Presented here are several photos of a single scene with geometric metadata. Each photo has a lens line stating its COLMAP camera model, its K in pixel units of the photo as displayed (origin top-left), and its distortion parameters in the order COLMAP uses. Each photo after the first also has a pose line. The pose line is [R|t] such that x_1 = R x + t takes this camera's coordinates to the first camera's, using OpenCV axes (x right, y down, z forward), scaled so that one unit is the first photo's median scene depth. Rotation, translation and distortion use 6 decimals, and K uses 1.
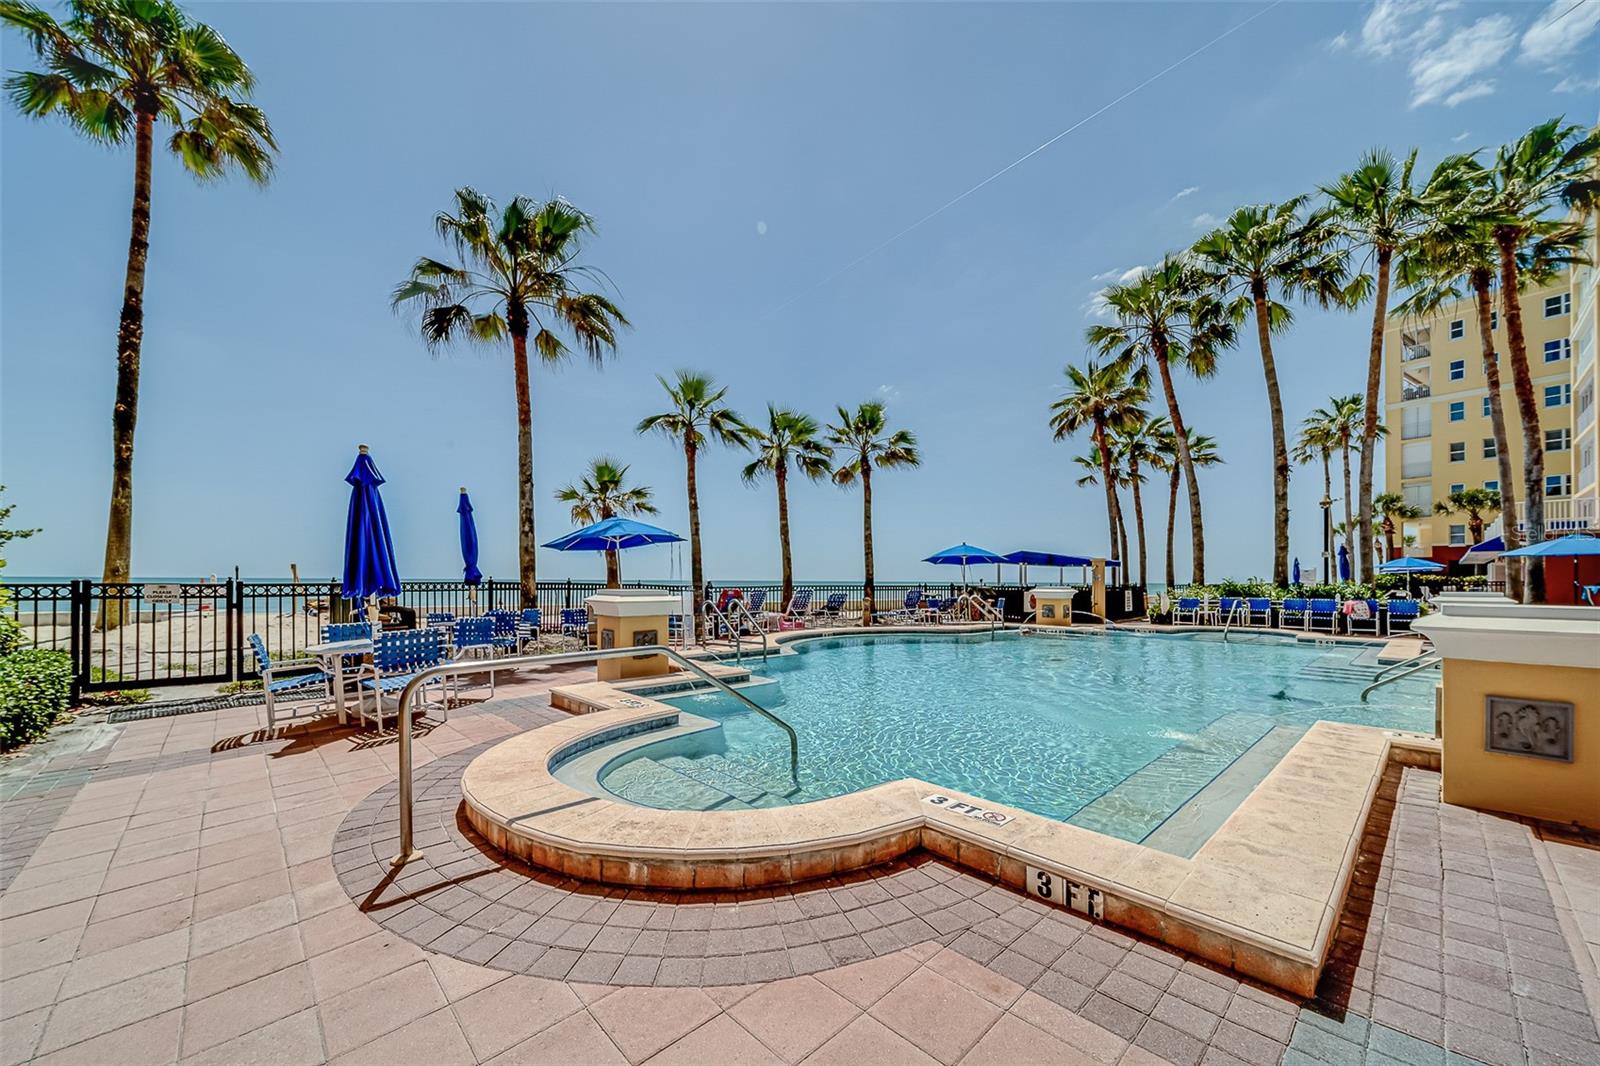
lens RADIAL K [[594.0, 0, 803.9], [0, 594.0, 582.6], [0, 0, 1]] dist [-0.000435, -0.000111]
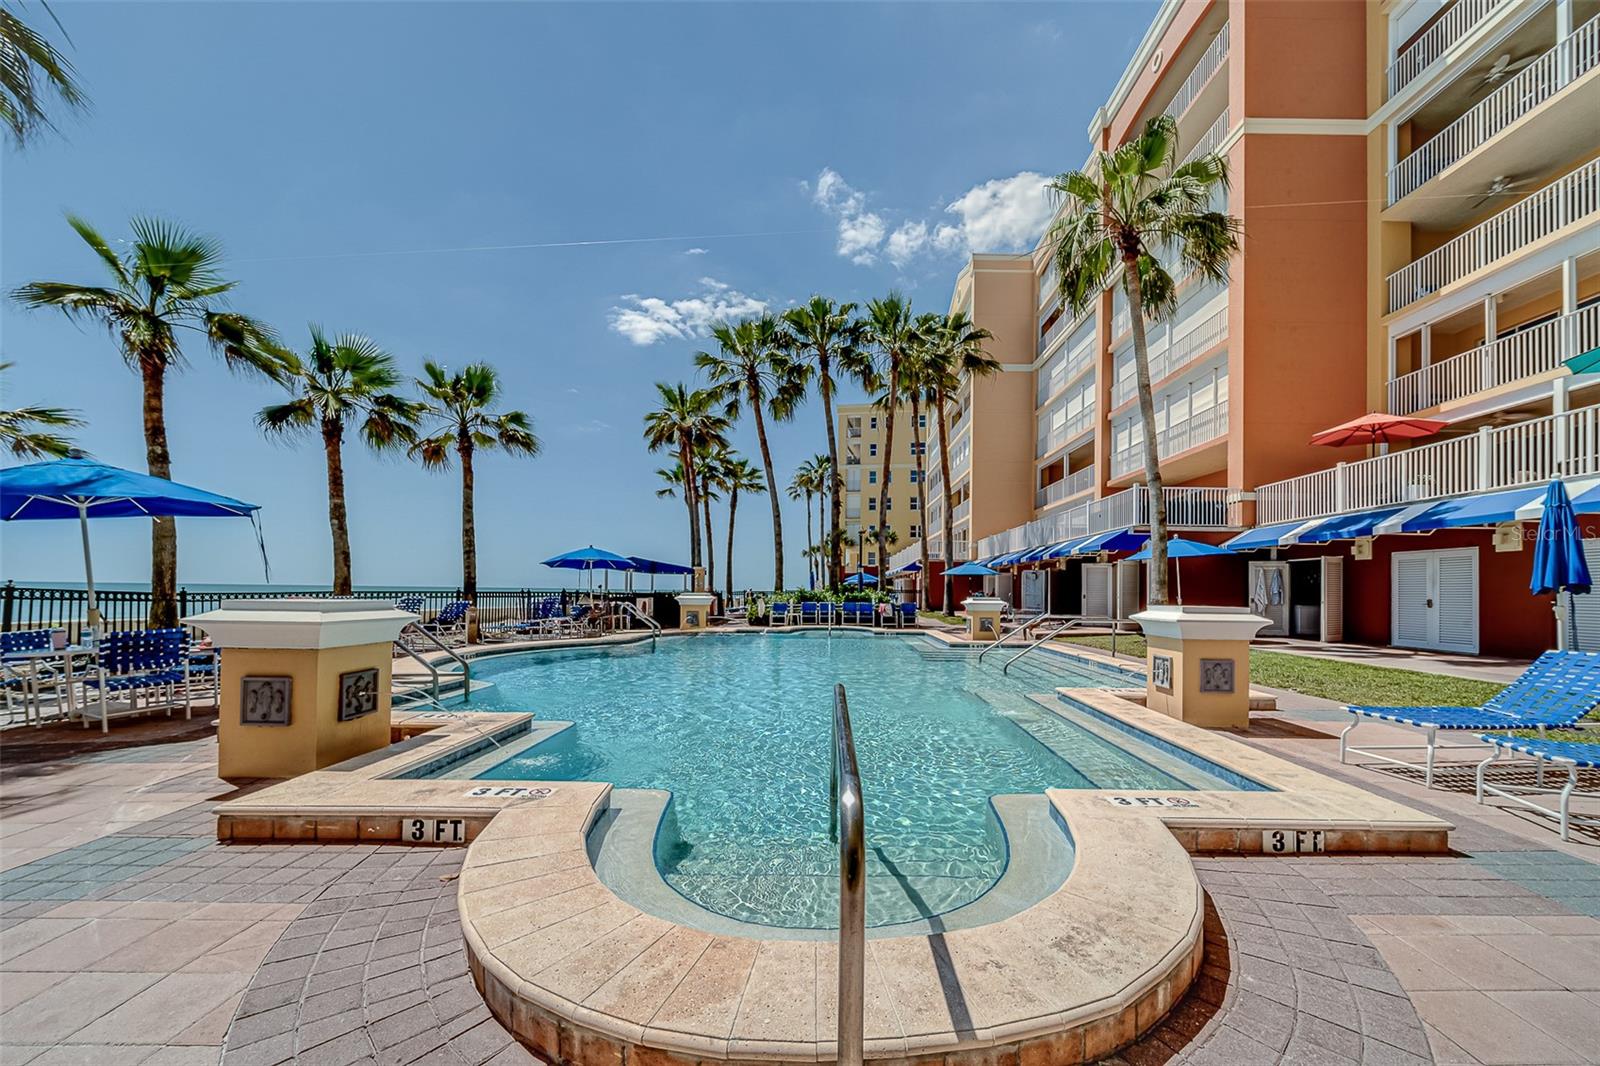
lens RADIAL K [[594.0, 0, 803.9], [0, 594.0, 582.6], [0, 0, 1]] dist [-0.000435, -0.000111]
pose [[0.692883, 0.013786, 0.720918, -0.163330], [-0.007303, 0.999900, -0.012102, -0.000581], [-0.721013, 0.003120, 0.692915, 0.119584]]
